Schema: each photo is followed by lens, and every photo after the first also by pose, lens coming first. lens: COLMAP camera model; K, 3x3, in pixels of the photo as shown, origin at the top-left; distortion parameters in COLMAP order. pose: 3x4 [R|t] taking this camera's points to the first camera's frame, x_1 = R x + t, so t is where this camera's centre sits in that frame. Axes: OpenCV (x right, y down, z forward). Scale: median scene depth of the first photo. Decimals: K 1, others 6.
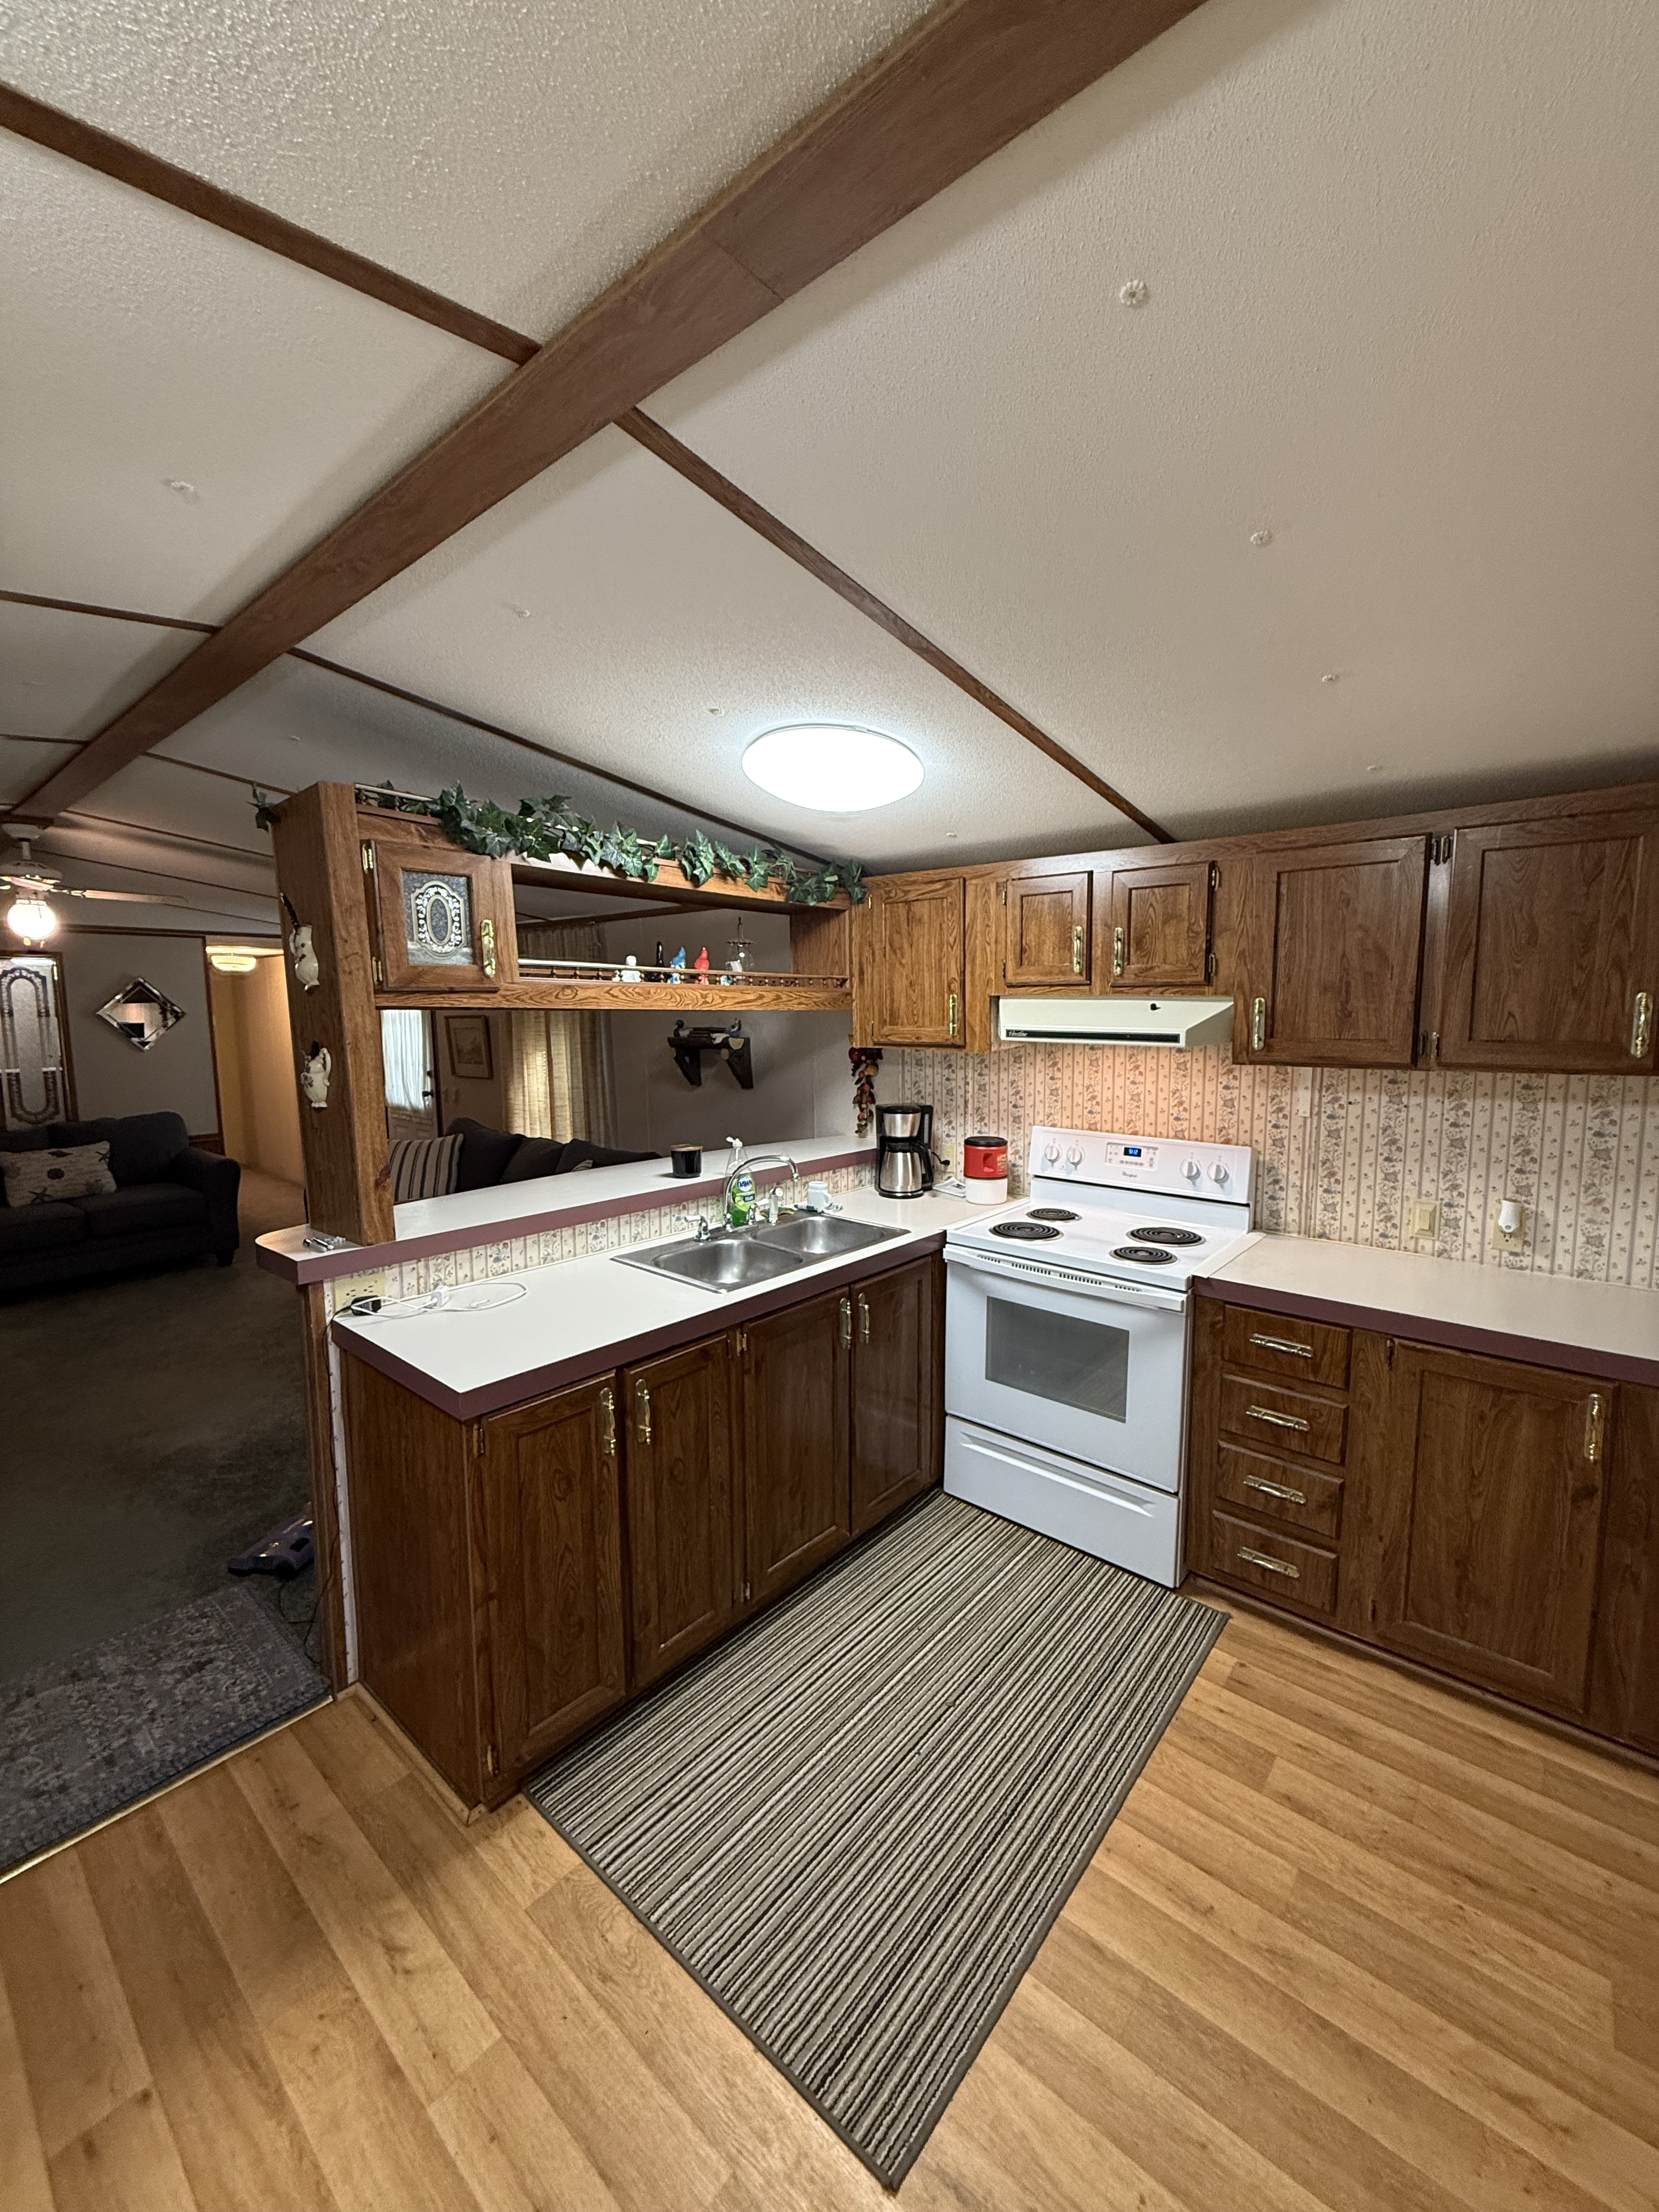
lens RADIAL K [[877.0, 0, 830.1], [0, 877.0, 1101.4], [0, 0, 1]] dist [0.001121, 0.000094]
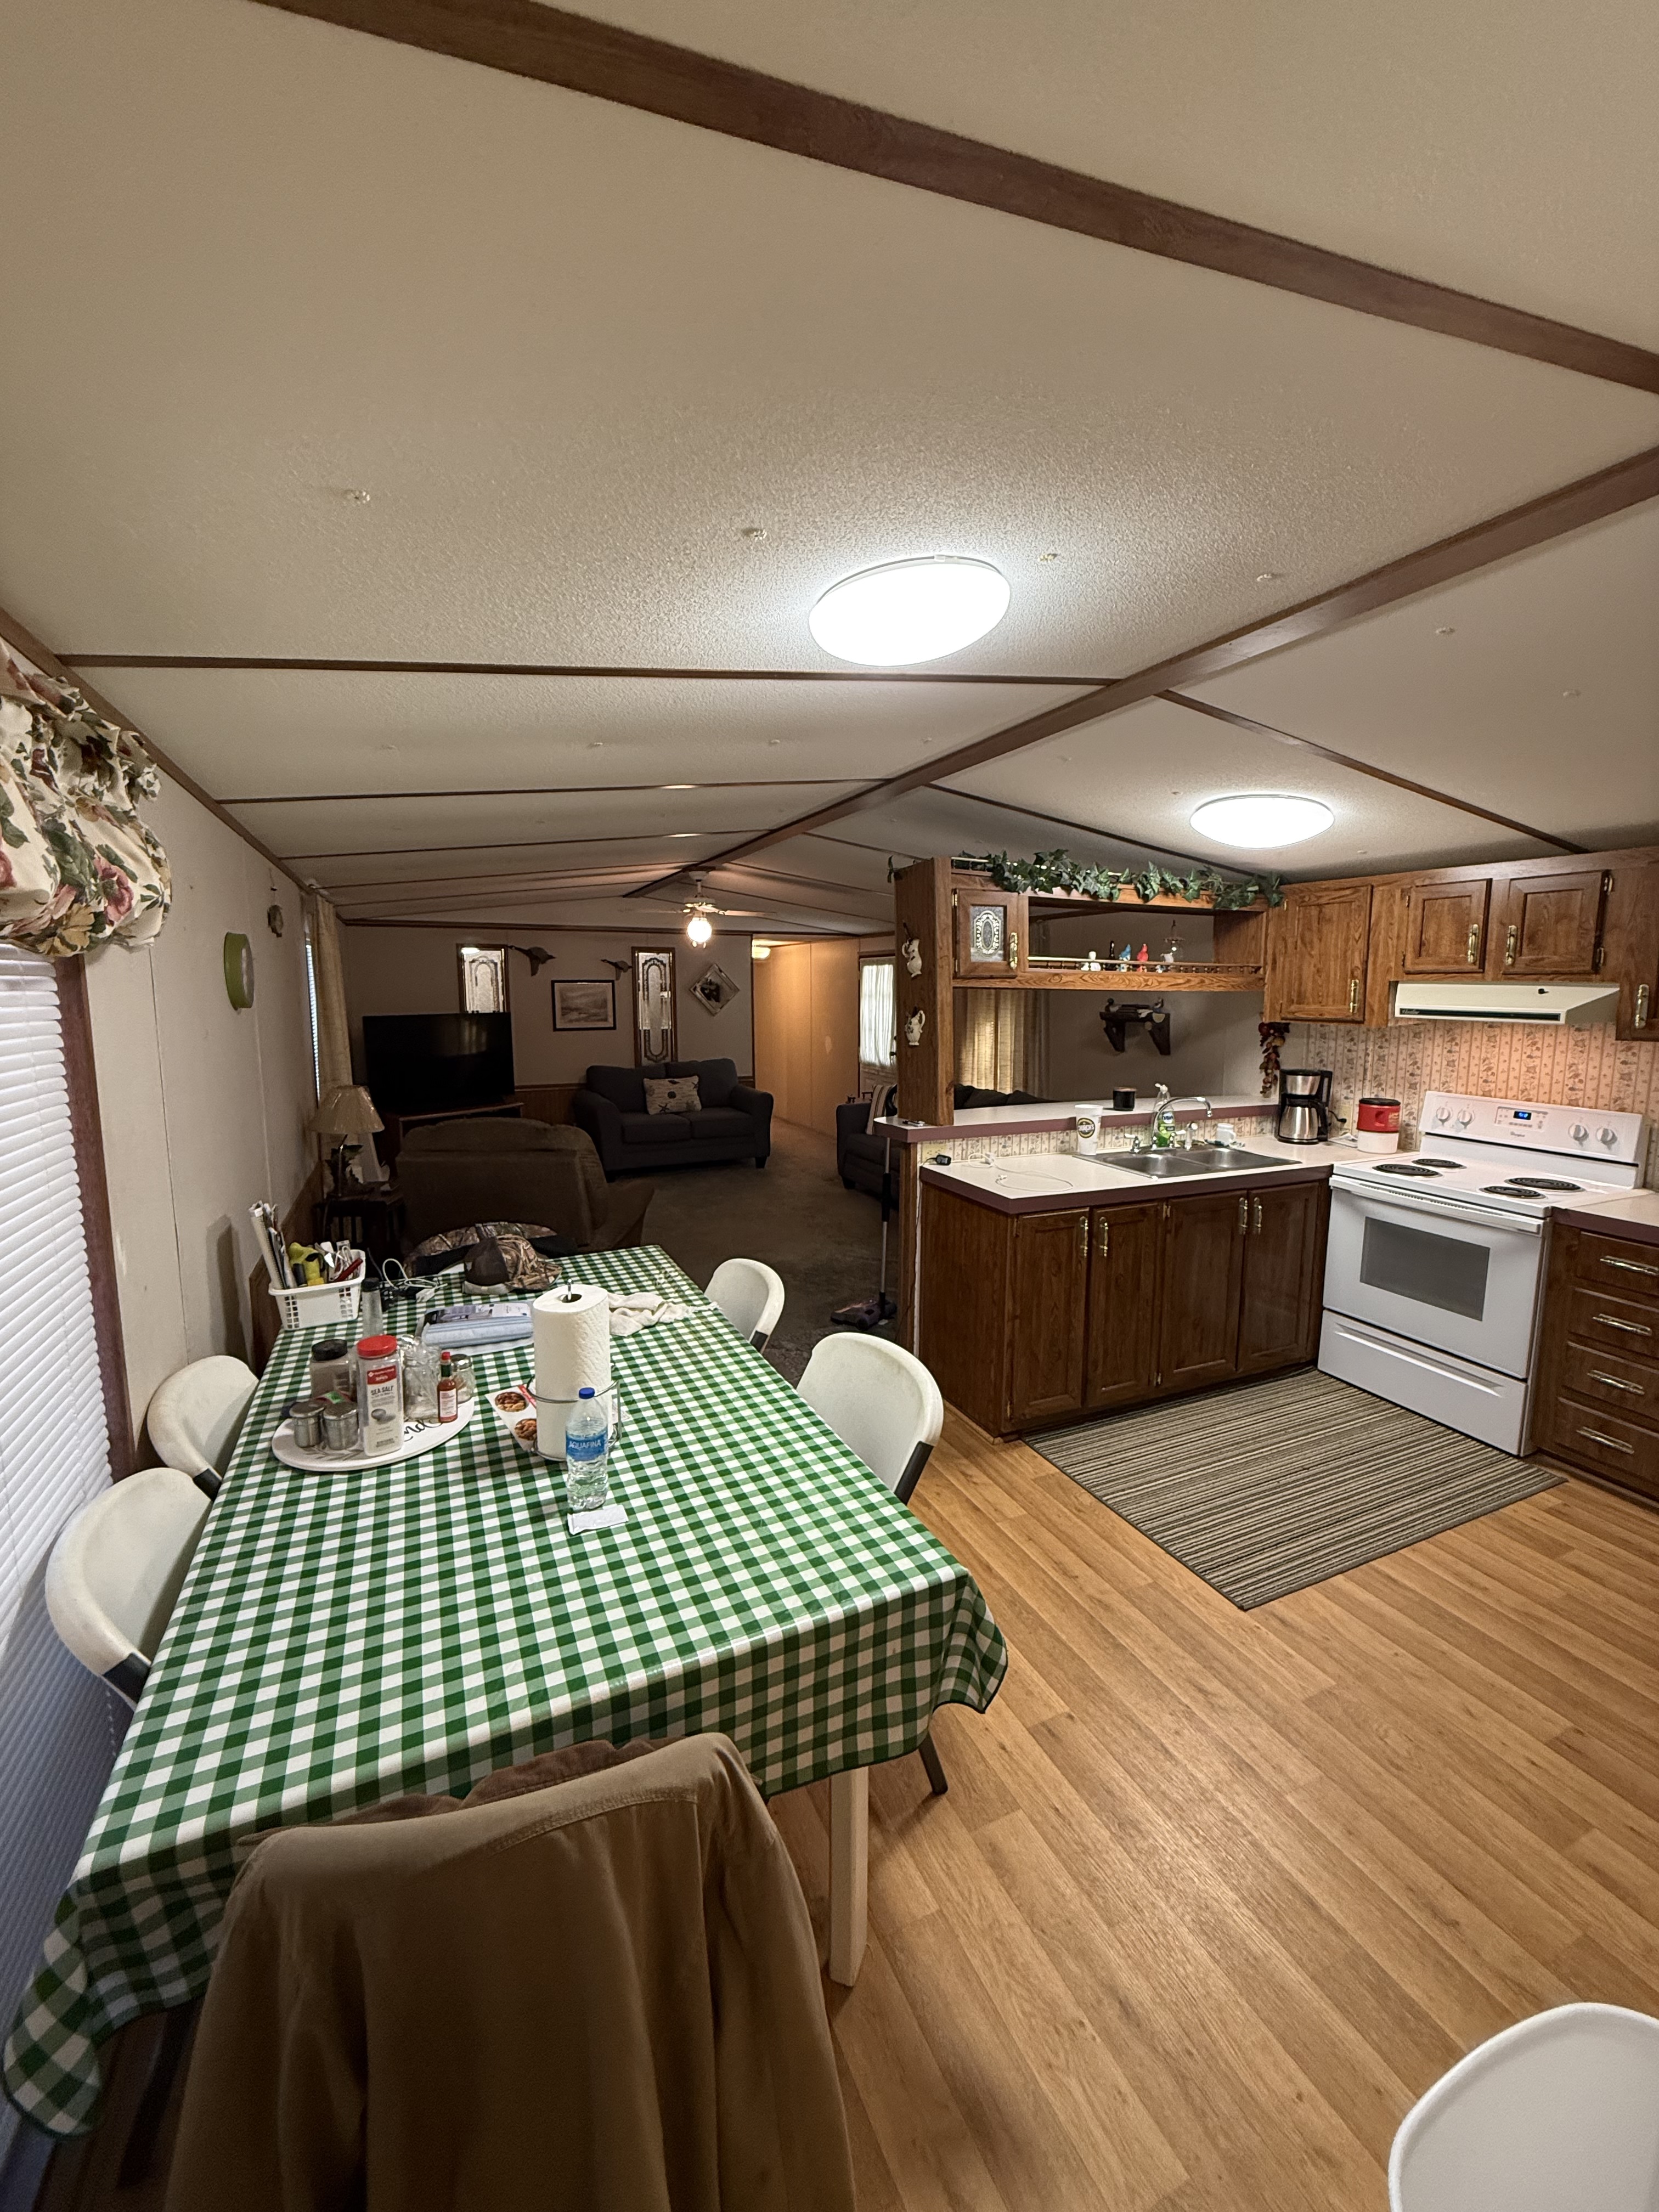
lens RADIAL K [[877.0, 0, 830.1], [0, 877.0, 1101.4], [0, 0, 1]] dist [0.001121, 0.000094]
pose [[0.907652, 0.061748, -0.415156, -0.009002], [-0.052461, 0.998052, 0.033750, 0.050808], [0.416432, -0.008854, 0.909124, -0.476103]]
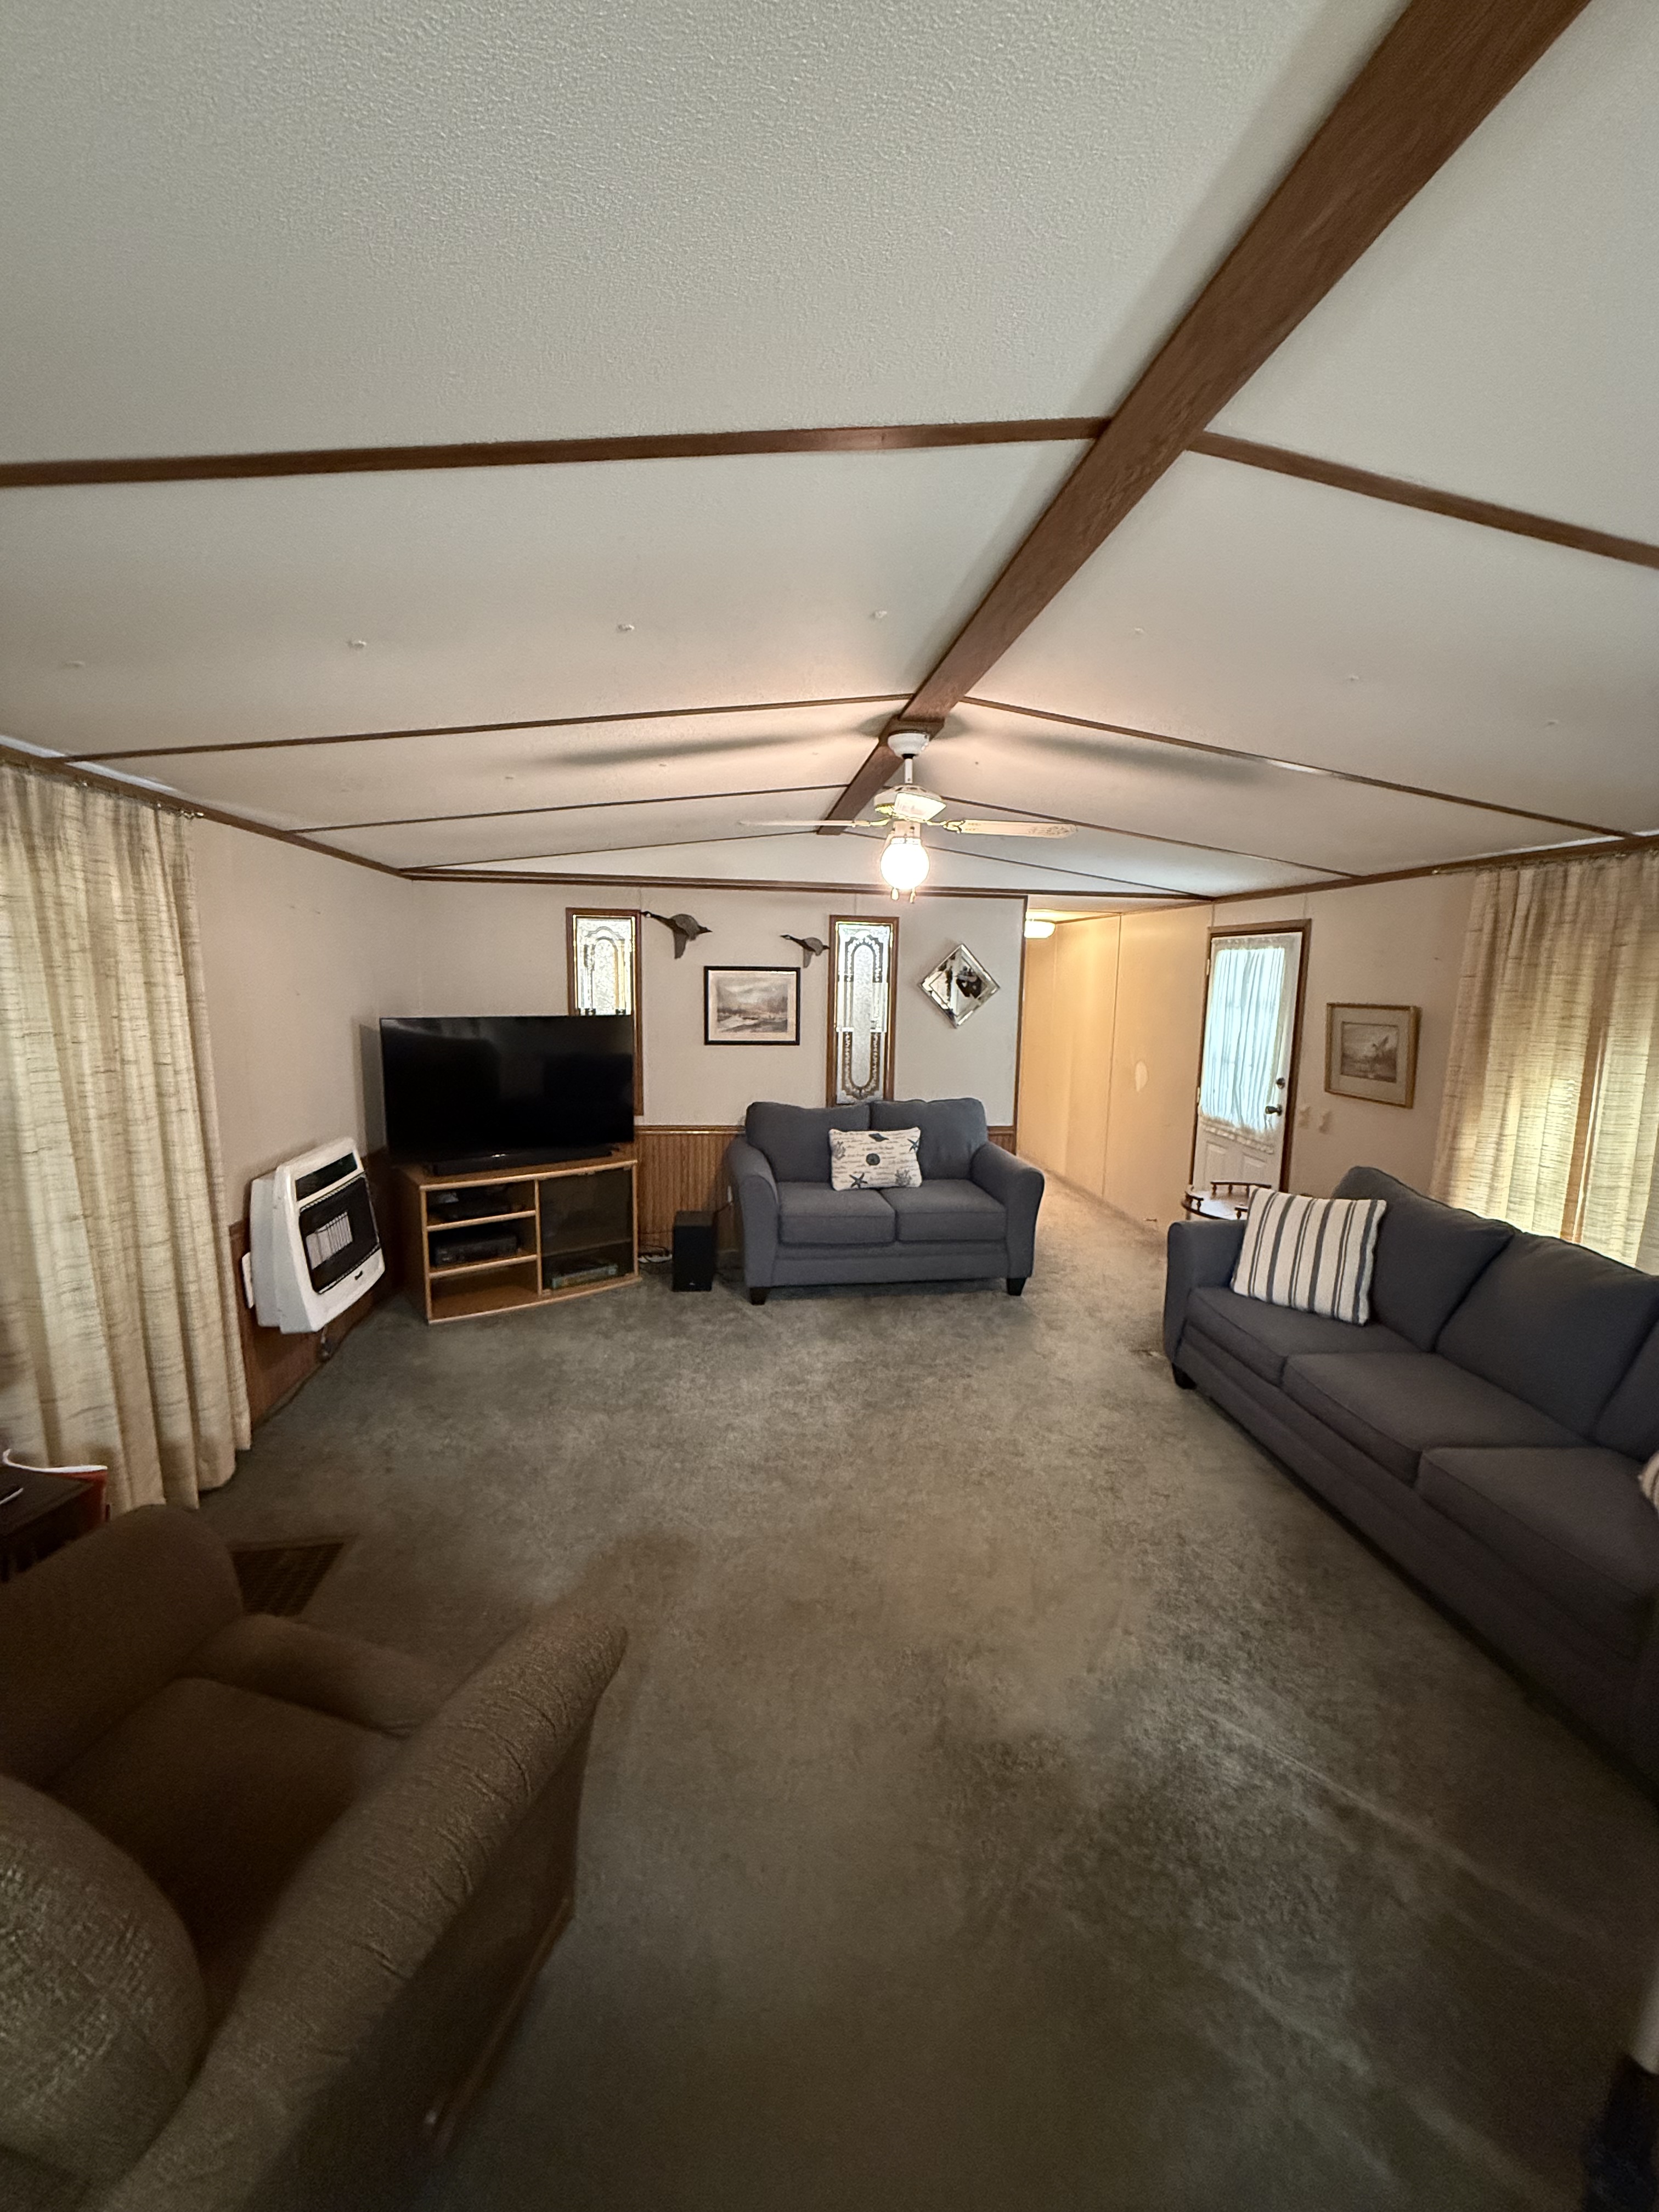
lens RADIAL K [[877.0, 0, 830.1], [0, 877.0, 1101.4], [0, 0, 1]] dist [0.001121, 0.000094]
pose [[0.733665, 0.120626, -0.668719, -0.562029], [-0.099364, 0.992584, 0.070031, -0.067576], [0.672207, 0.015067, 0.740210, 0.528342]]
